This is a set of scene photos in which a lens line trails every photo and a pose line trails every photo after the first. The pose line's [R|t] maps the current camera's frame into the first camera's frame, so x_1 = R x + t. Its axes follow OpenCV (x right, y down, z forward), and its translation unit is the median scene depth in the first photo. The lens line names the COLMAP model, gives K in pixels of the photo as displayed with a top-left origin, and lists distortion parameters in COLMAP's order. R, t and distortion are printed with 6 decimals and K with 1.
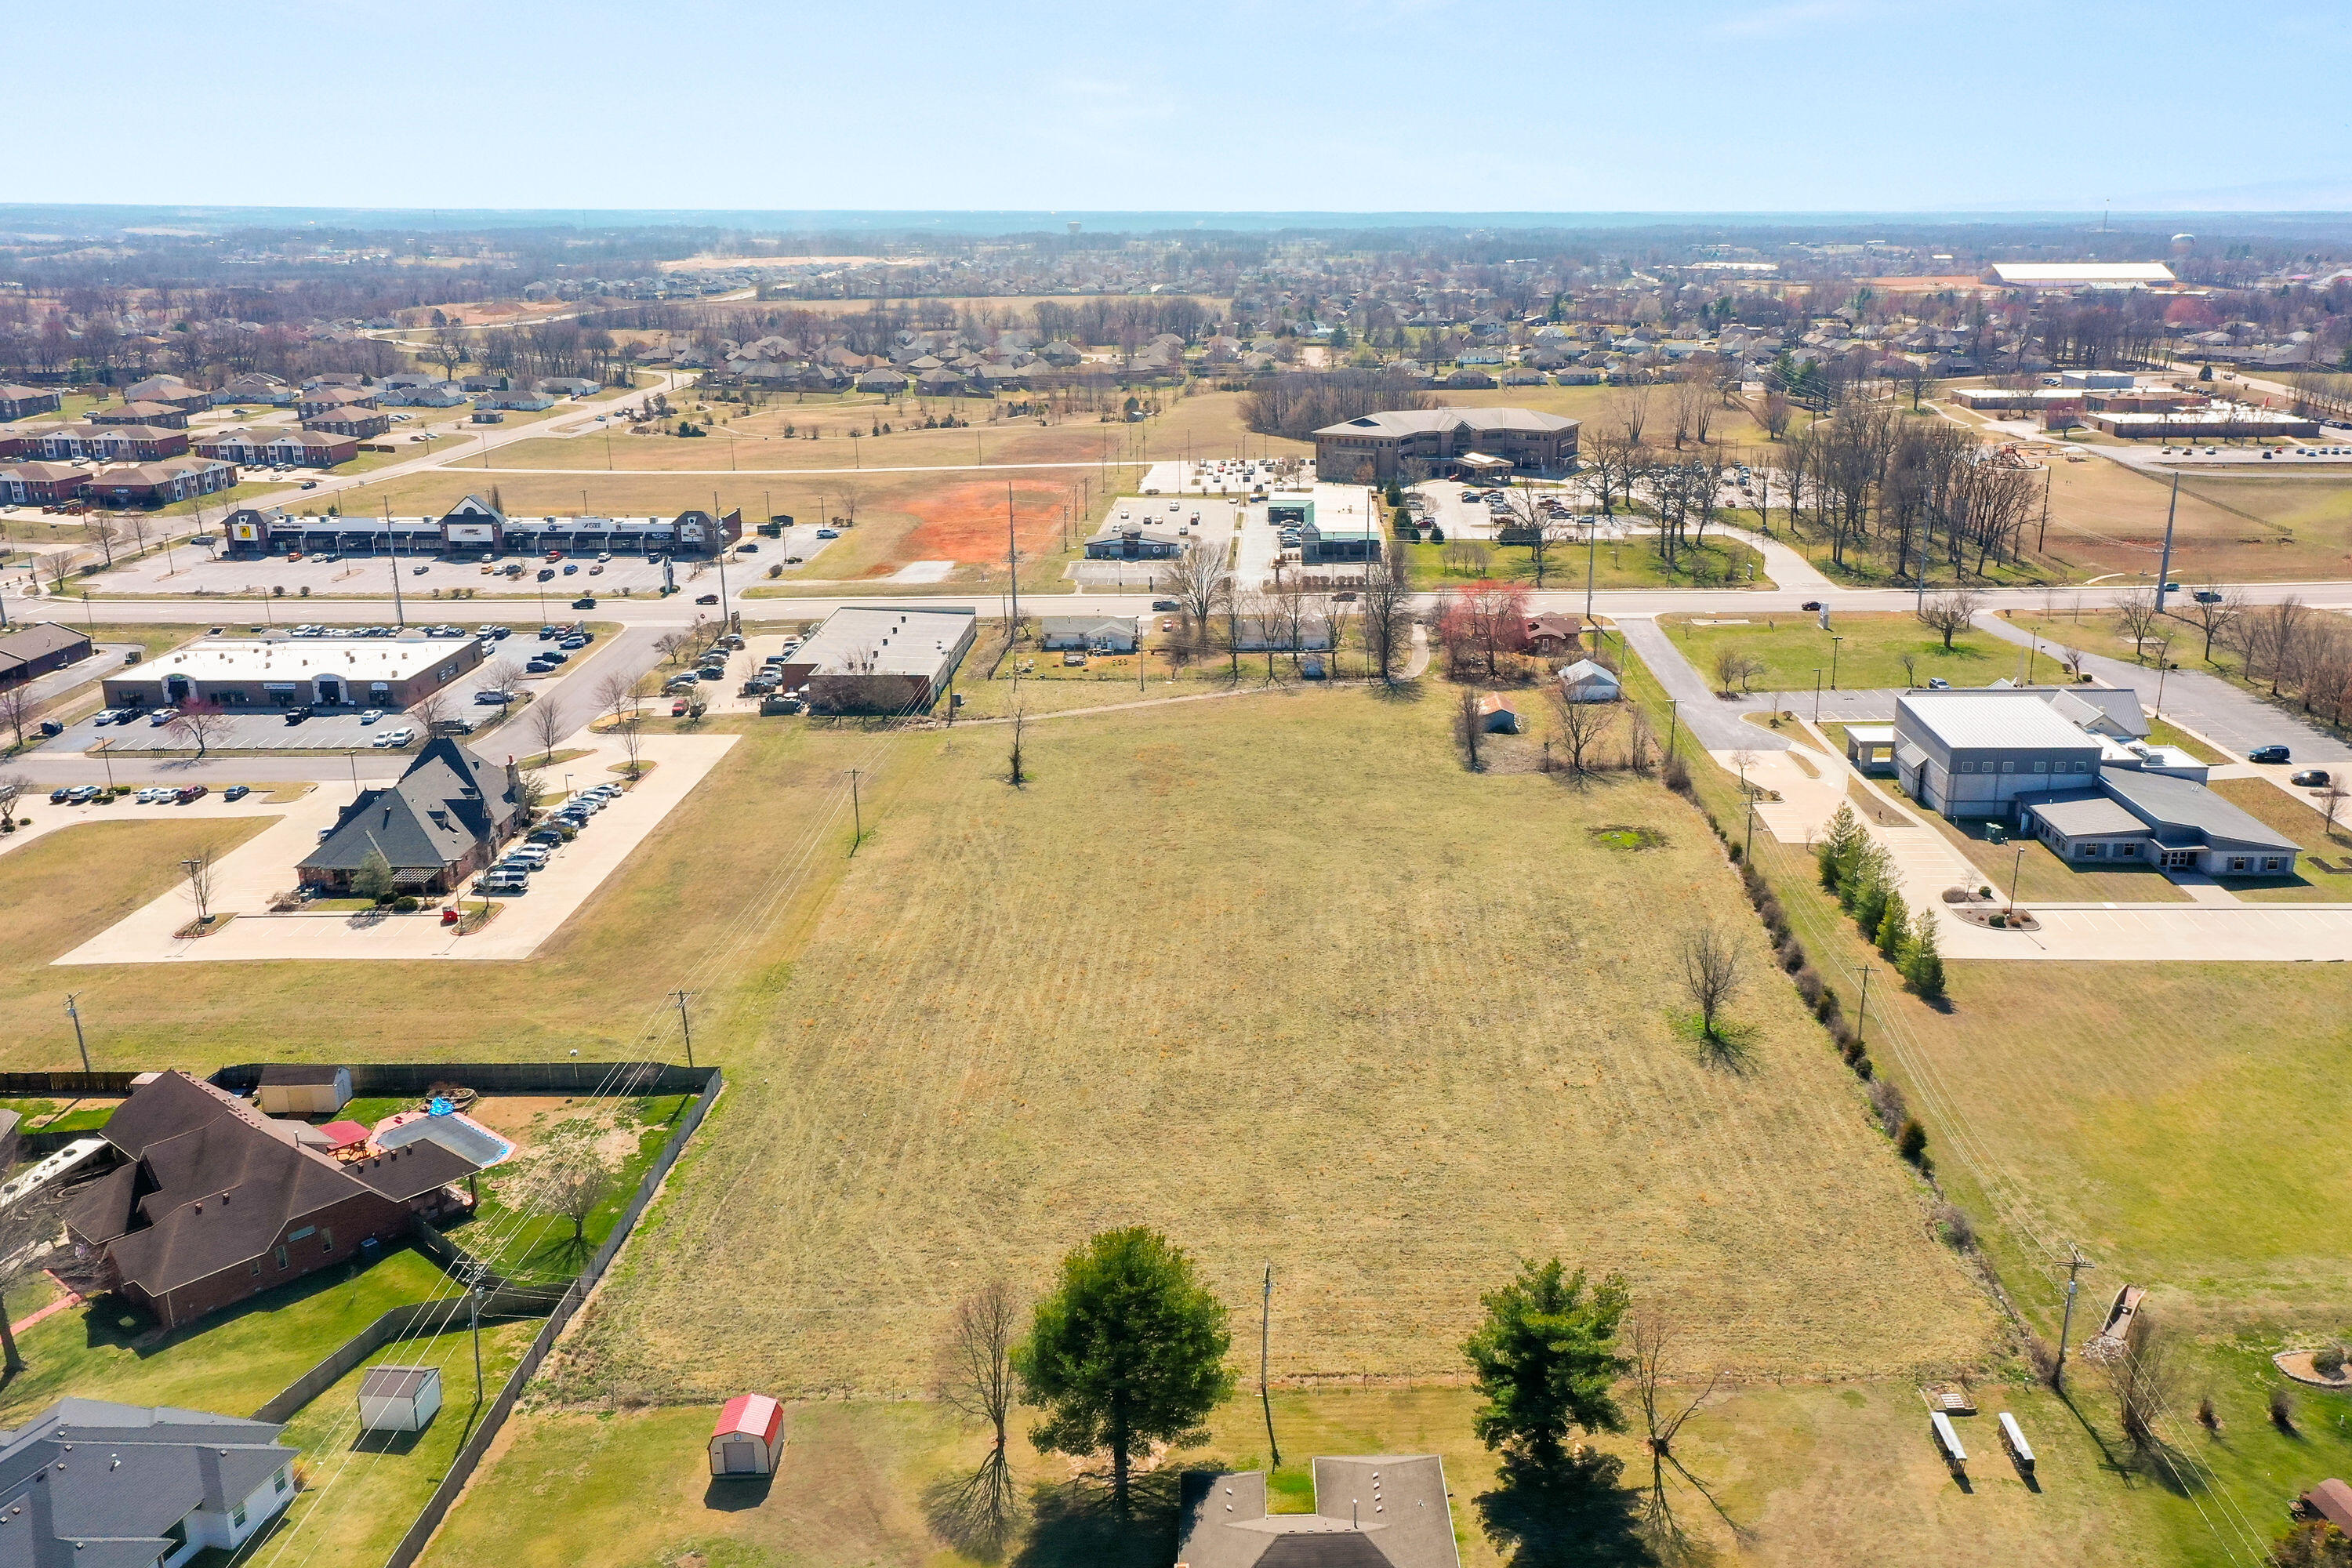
lens RADIAL K [[1926.5, 0, 1286.9], [0, 1926.5, 786.5], [0, 0, 1]] dist [0.032142, -0.005178]
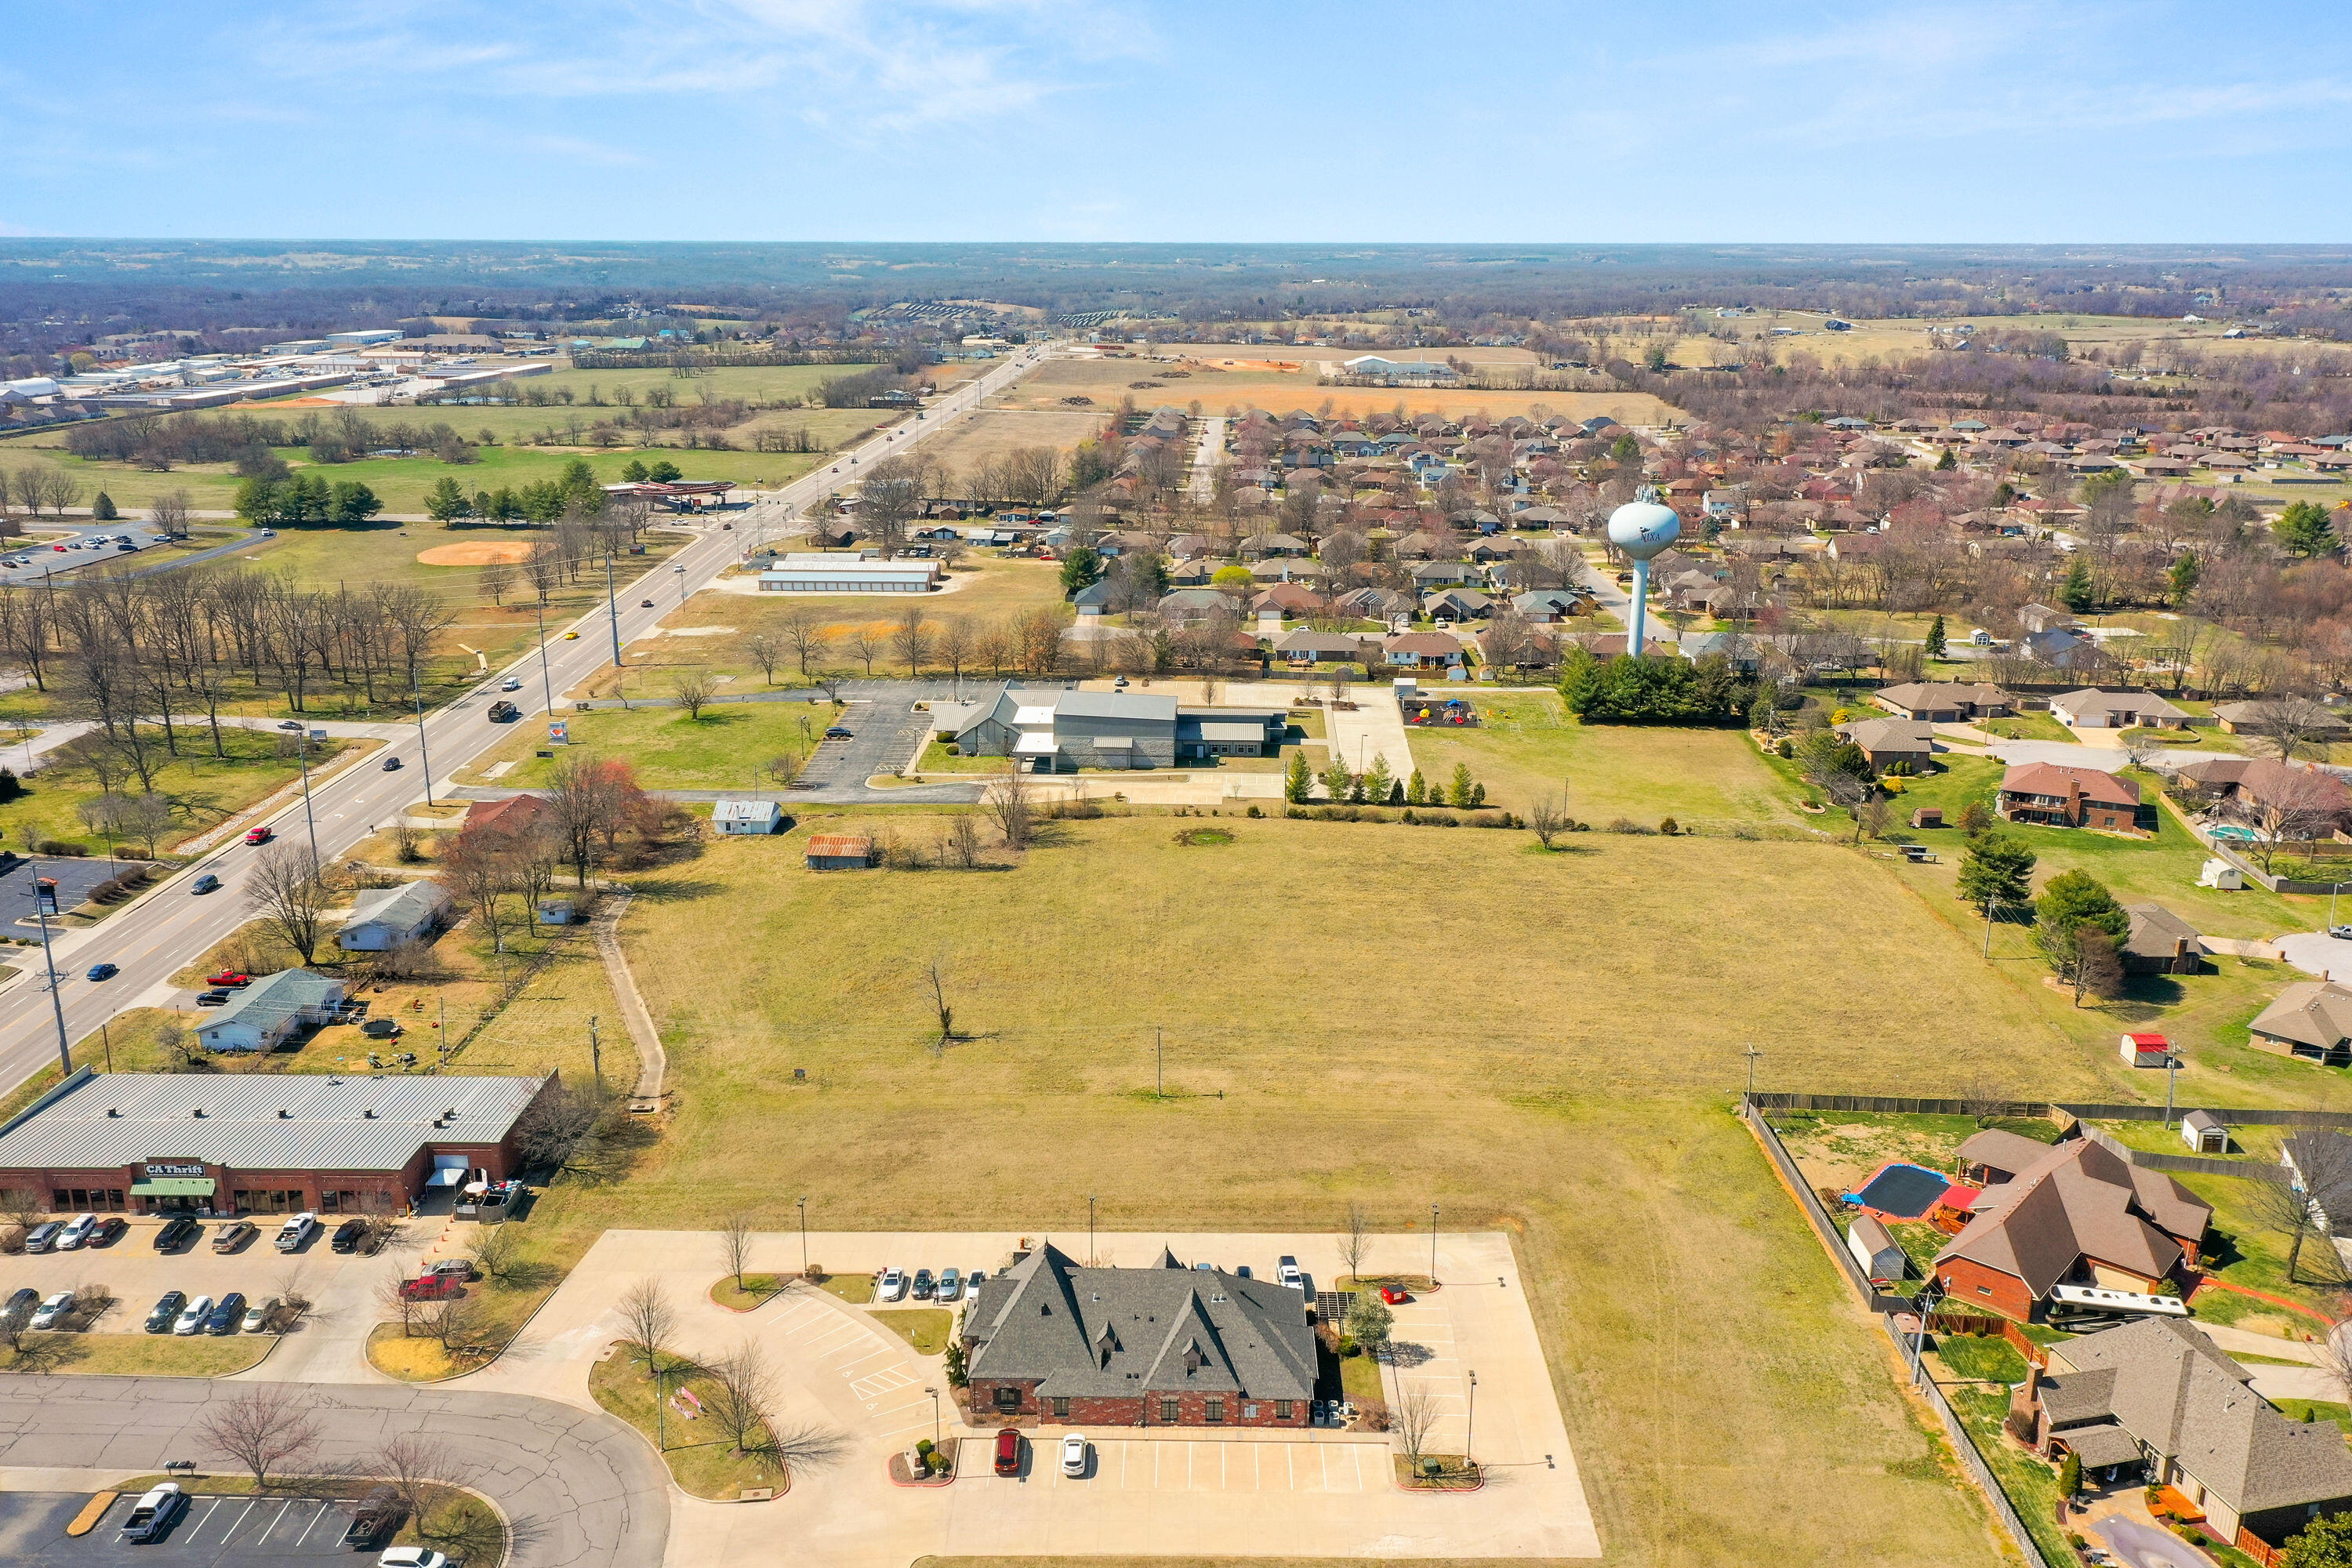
lens RADIAL K [[1859.5, 0, 1169.0], [0, 1859.5, 785.7], [0, 0, 1]] dist [0.030369, -0.003989]
pose [[0.042295, -0.284359, 0.957785, -1.047649], [0.287523, 0.921553, 0.260905, -0.349113], [-0.956839, 0.264350, 0.120737, 0.838438]]
